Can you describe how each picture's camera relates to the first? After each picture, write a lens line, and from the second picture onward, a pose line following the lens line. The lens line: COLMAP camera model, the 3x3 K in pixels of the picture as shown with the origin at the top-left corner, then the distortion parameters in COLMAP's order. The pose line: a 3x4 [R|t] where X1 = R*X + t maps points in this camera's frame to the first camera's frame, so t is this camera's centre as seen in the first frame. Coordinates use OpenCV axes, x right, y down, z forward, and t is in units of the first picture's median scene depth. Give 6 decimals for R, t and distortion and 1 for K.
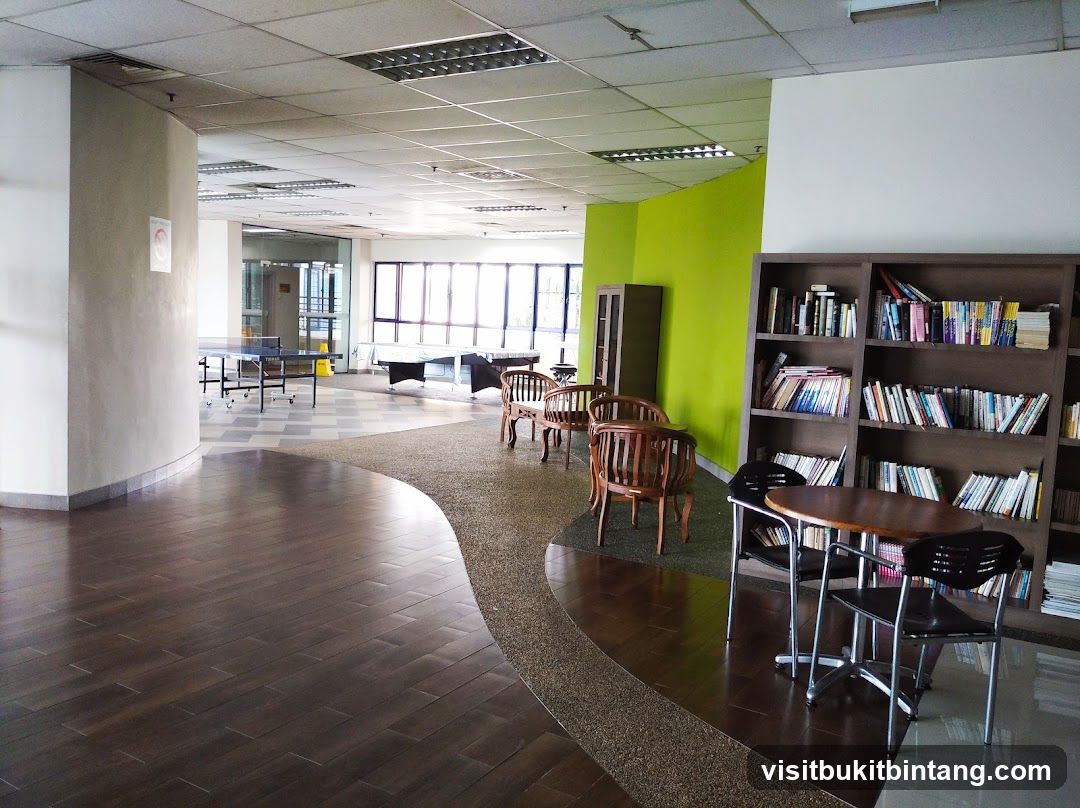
lens RADIAL K [[878.4, 0, 529.3], [0, 878.4, 405.6], [0, 0, 1]] dist [0.021733, -0.022193]
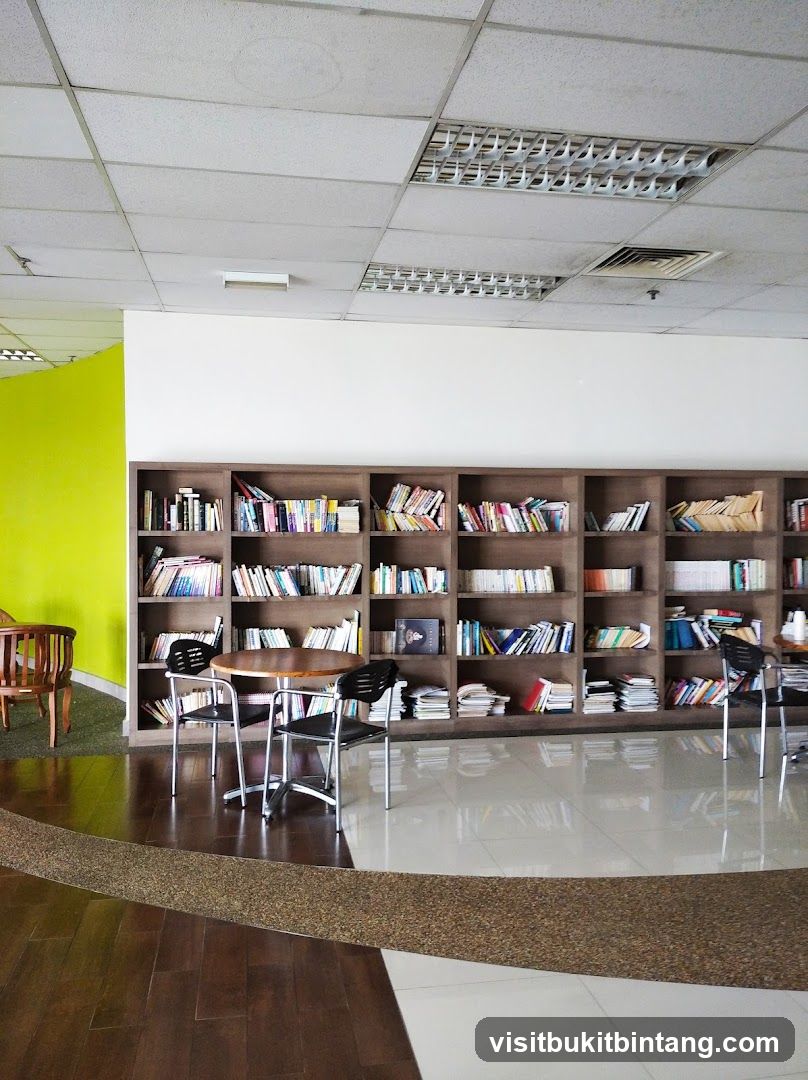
lens RADIAL K [[878.4, 0, 408.2], [0, 878.4, 542.3], [0, 0, 1]] dist [0.021733, -0.022193]
pose [[0.745385, -0.062043, 0.663740, -0.246040], [0.097869, 0.995056, -0.016896, -0.014775], [-0.659411, 0.077554, 0.747772, -0.085538]]
